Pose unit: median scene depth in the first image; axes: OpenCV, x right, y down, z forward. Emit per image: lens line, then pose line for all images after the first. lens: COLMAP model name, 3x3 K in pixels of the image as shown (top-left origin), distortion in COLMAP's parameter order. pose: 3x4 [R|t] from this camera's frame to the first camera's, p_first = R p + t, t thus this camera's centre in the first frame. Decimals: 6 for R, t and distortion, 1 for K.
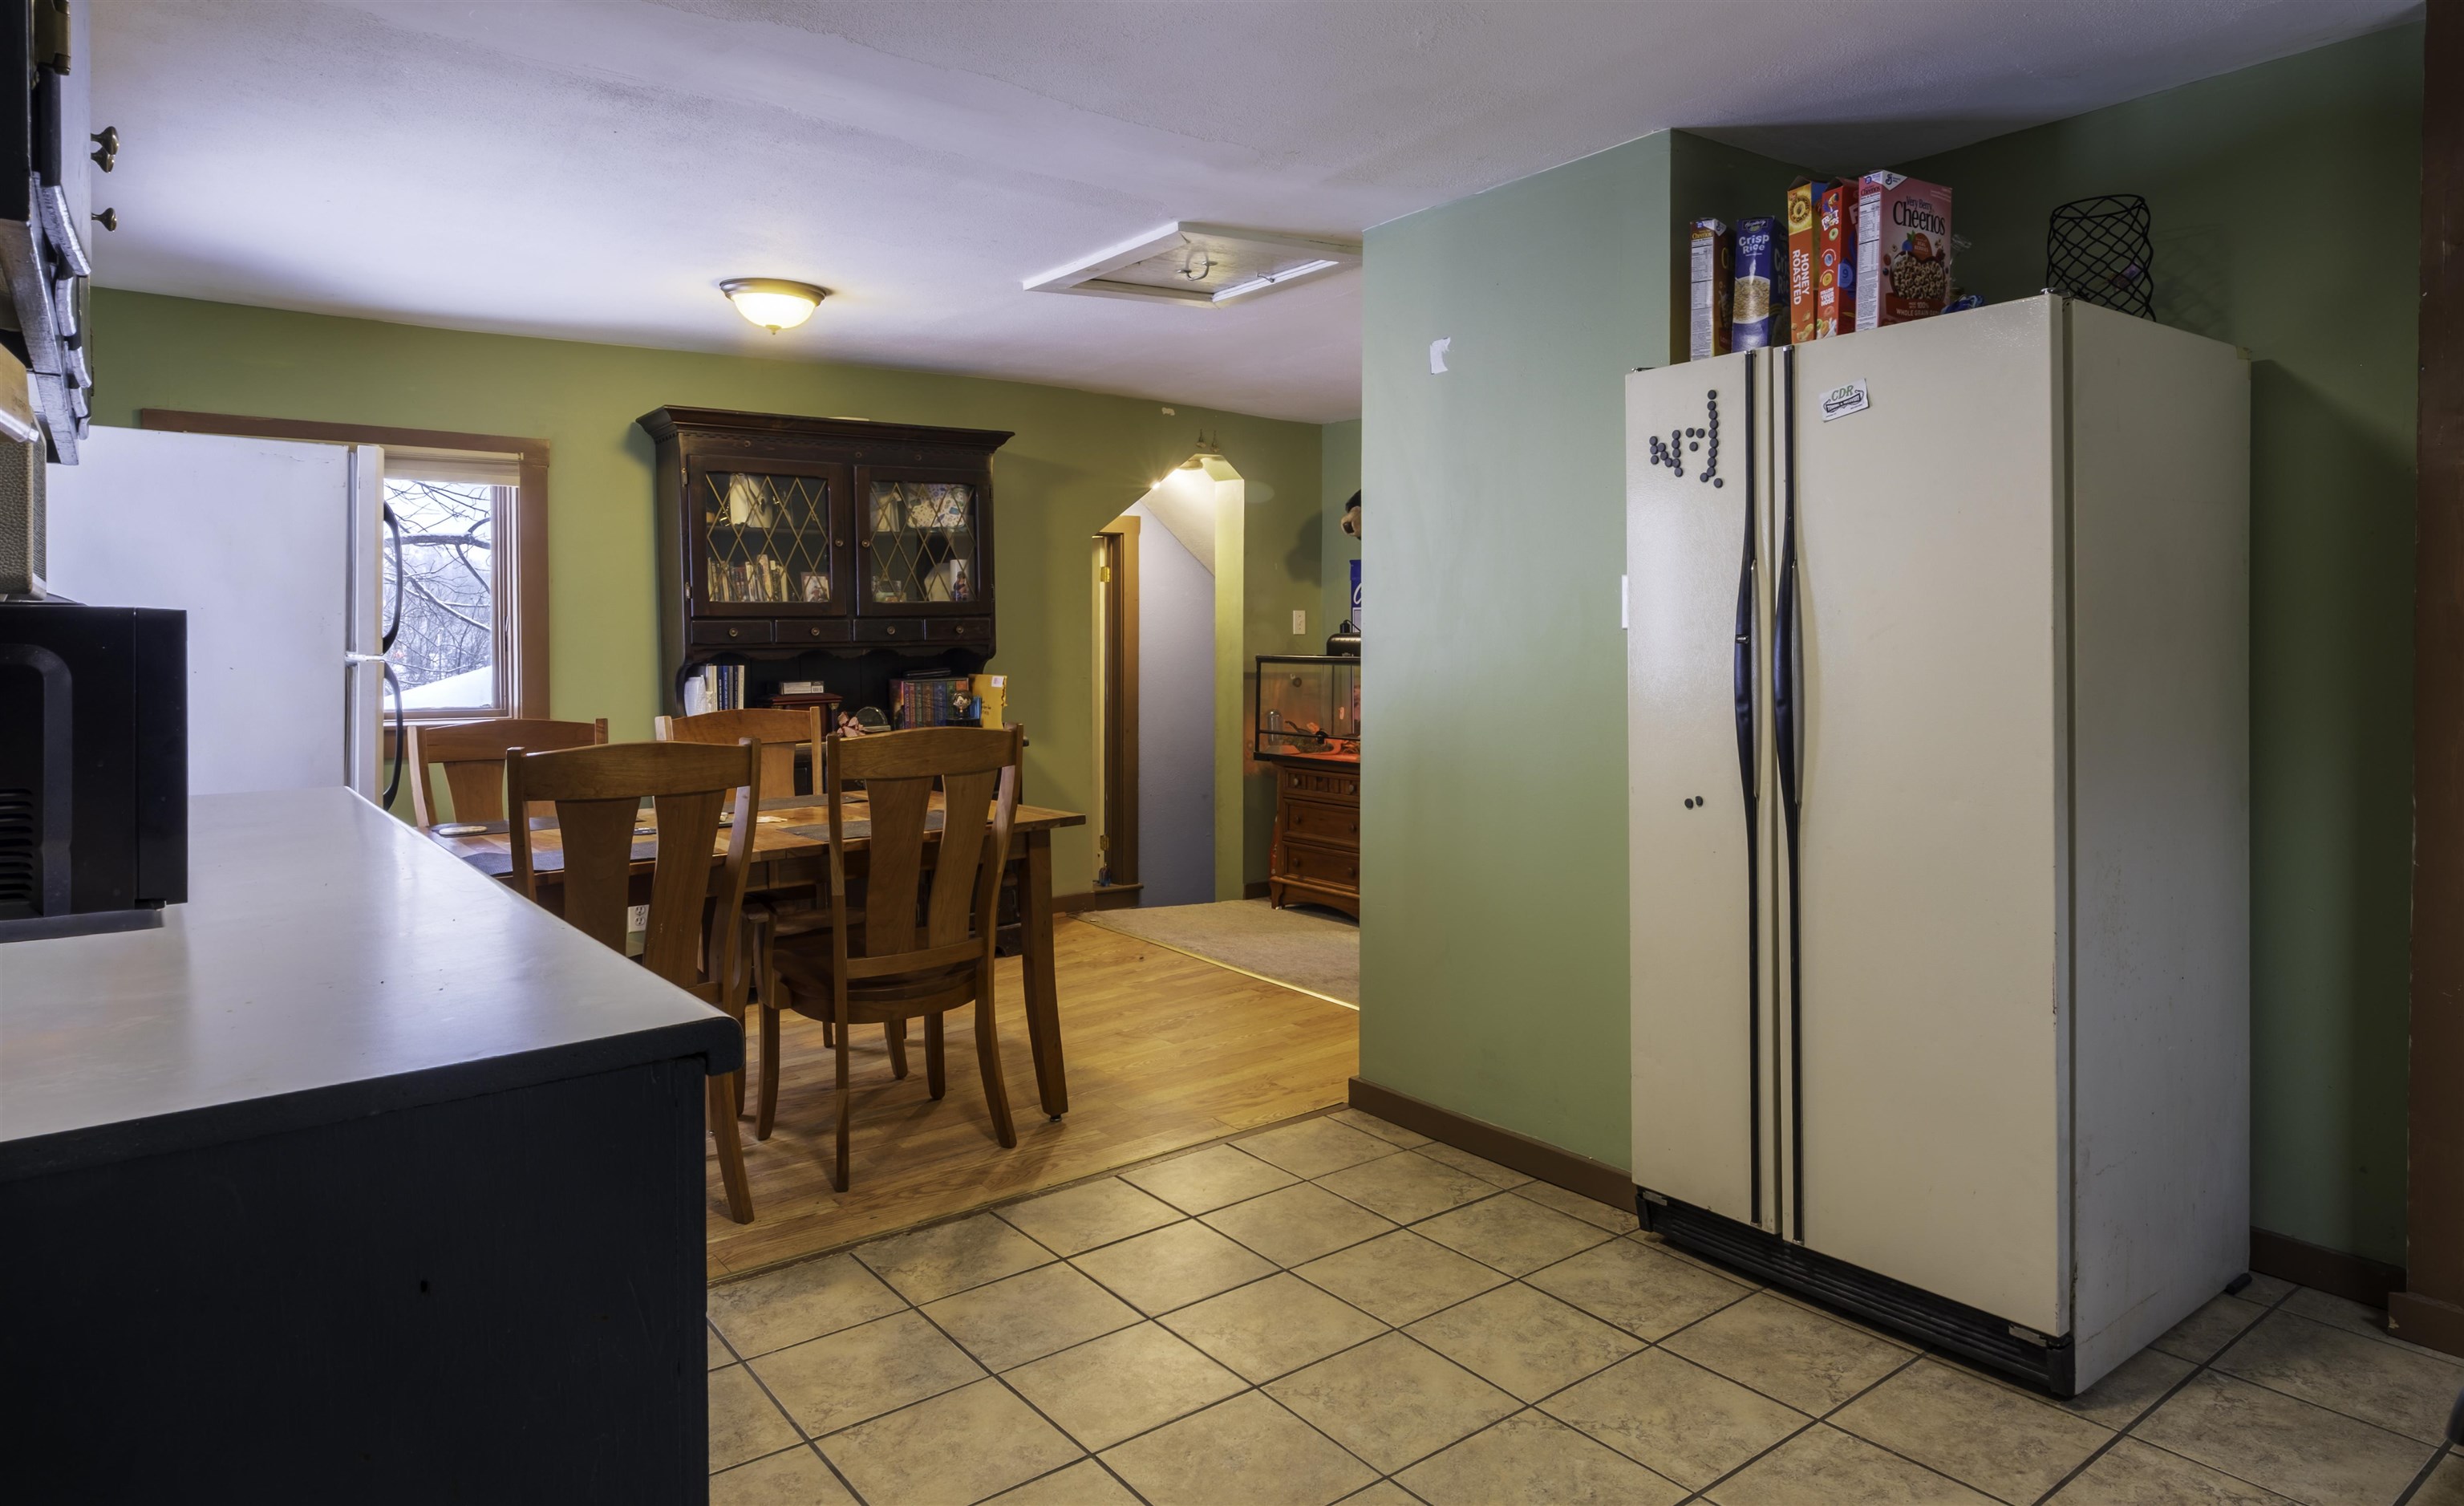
lens RADIAL K [[1469.4, 0, 1238.7], [0, 1469.4, 750.6], [0, 0, 1]] dist [-0.005831, -0.000779]
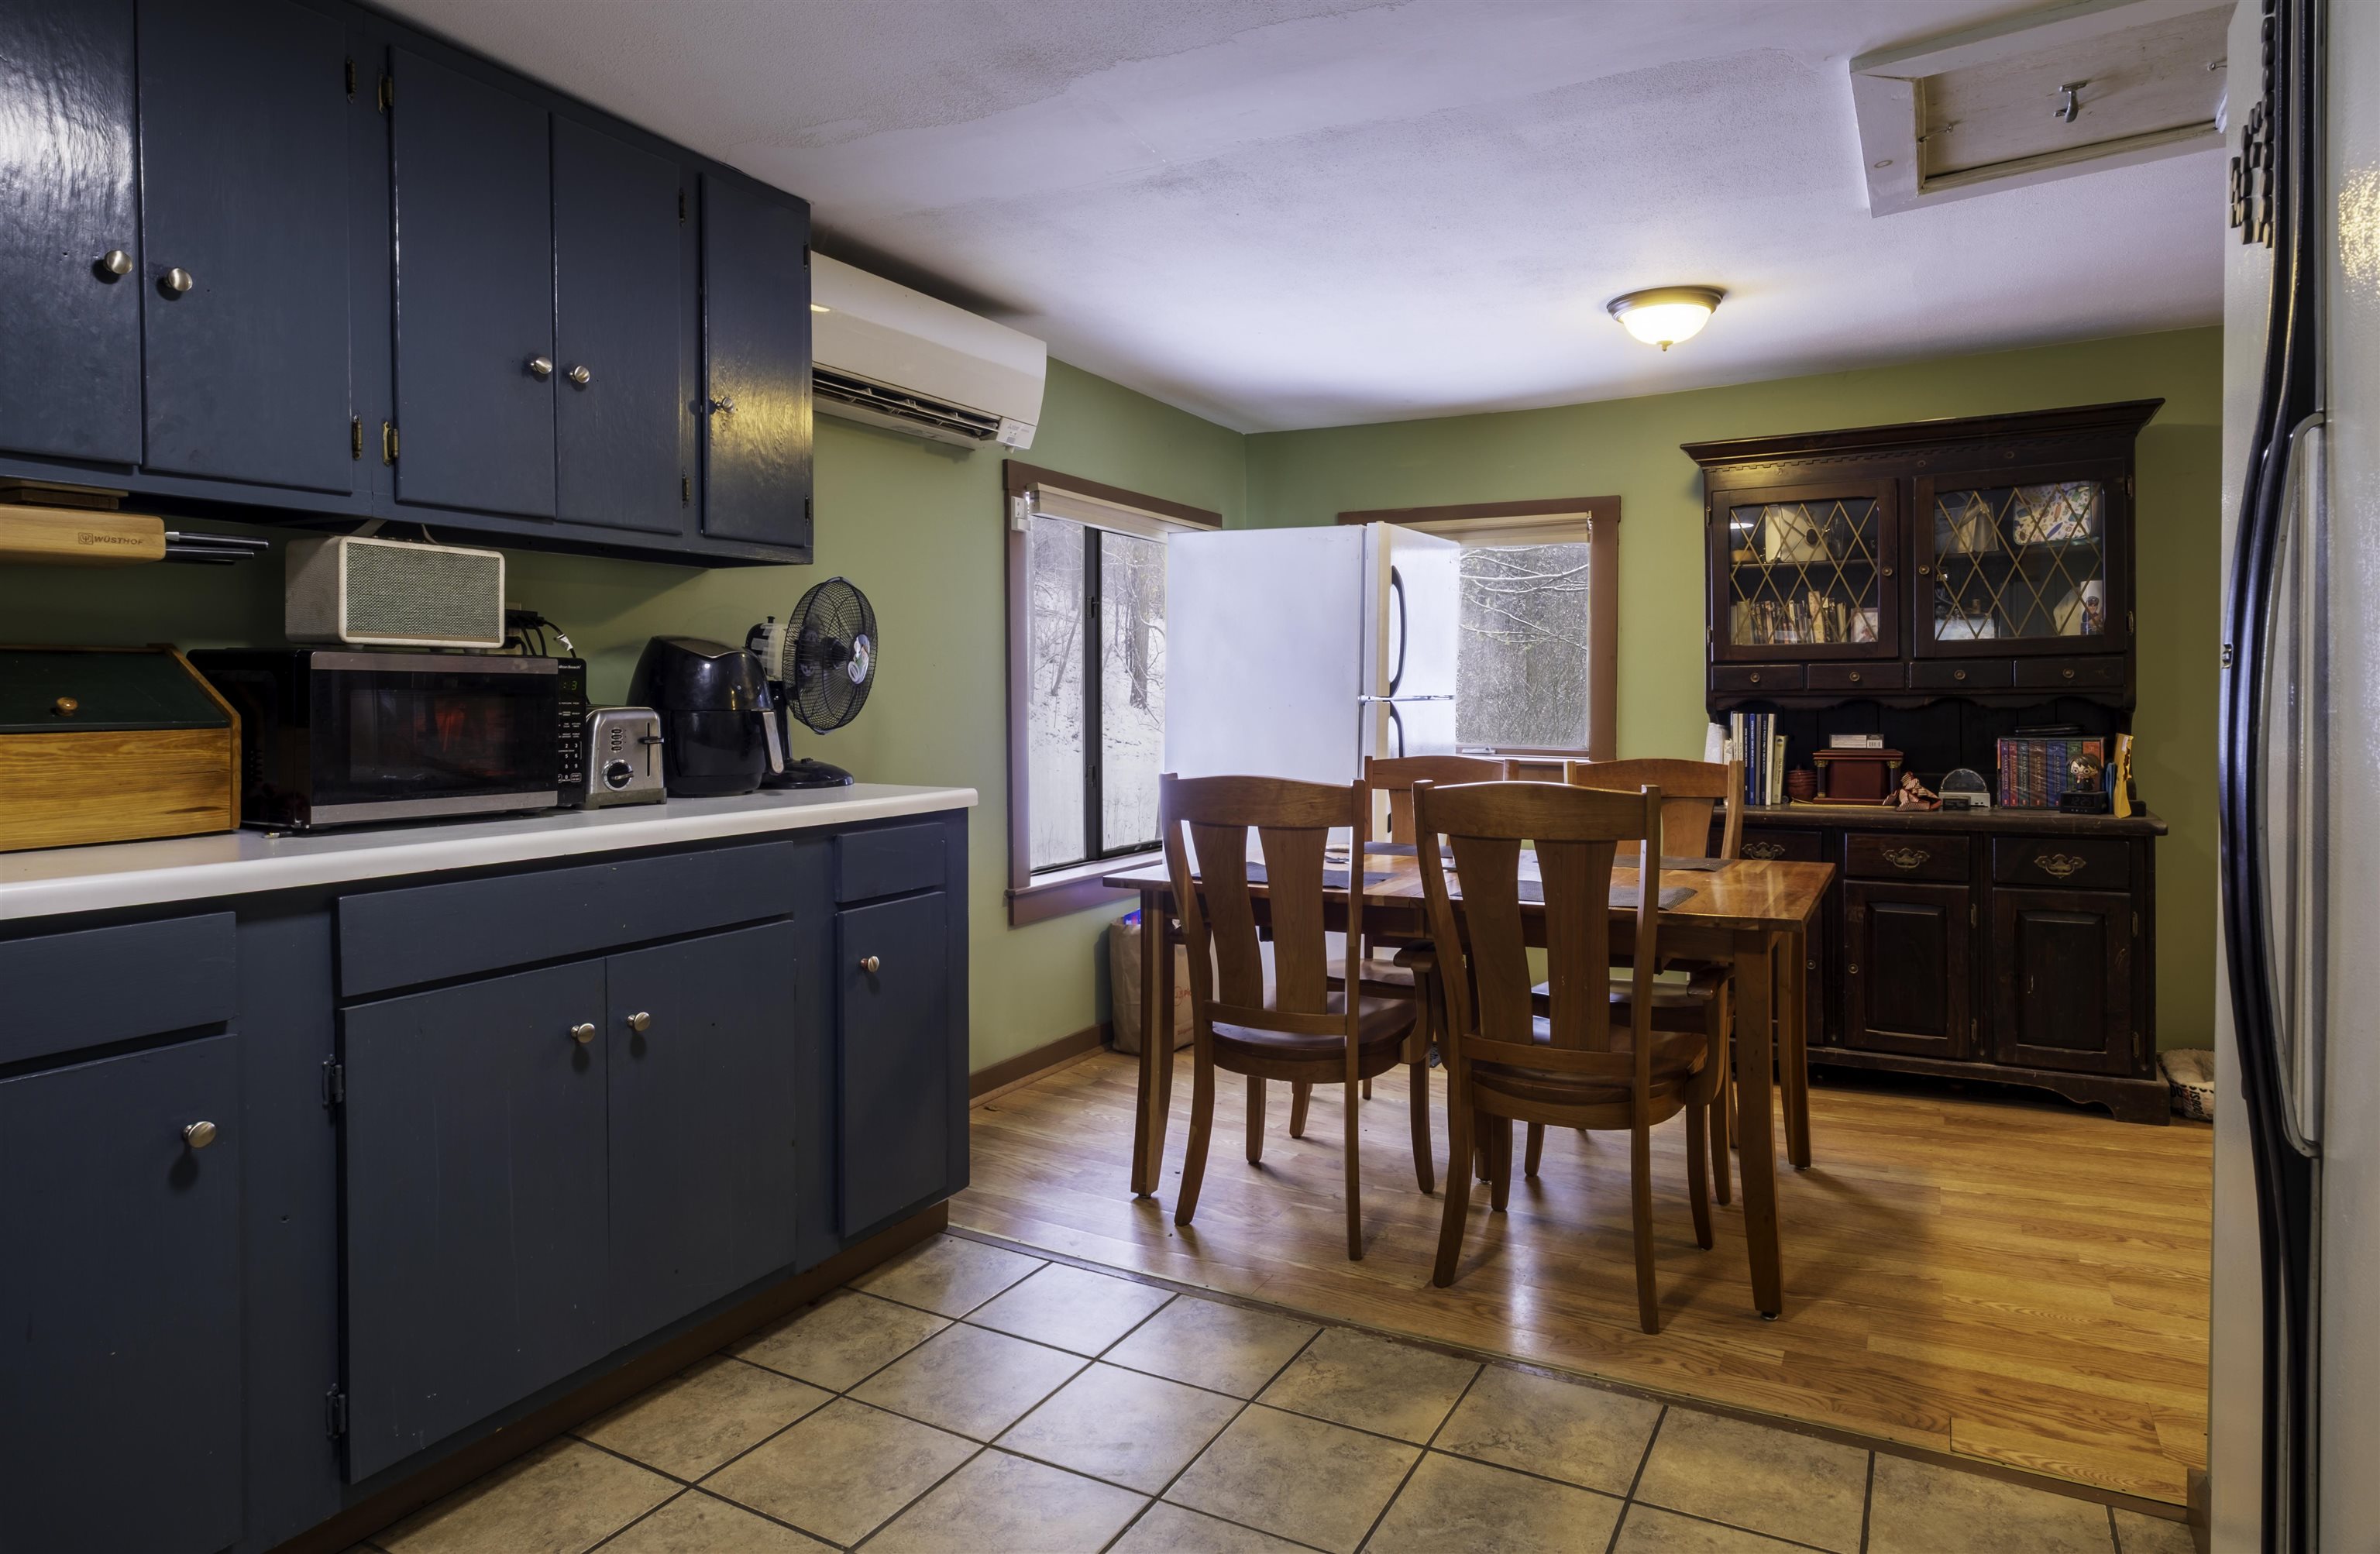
lens RADIAL K [[1346.3, 0, 1195.5], [0, 1346.3, 775.7], [0, 0, 1]] dist [-0.001541, -0.000983]
pose [[0.404144, 0.059443, -0.912762, 0.282751], [-0.073200, 0.996787, 0.032504, -0.020581], [0.911762, 0.053678, 0.407196, 0.332584]]
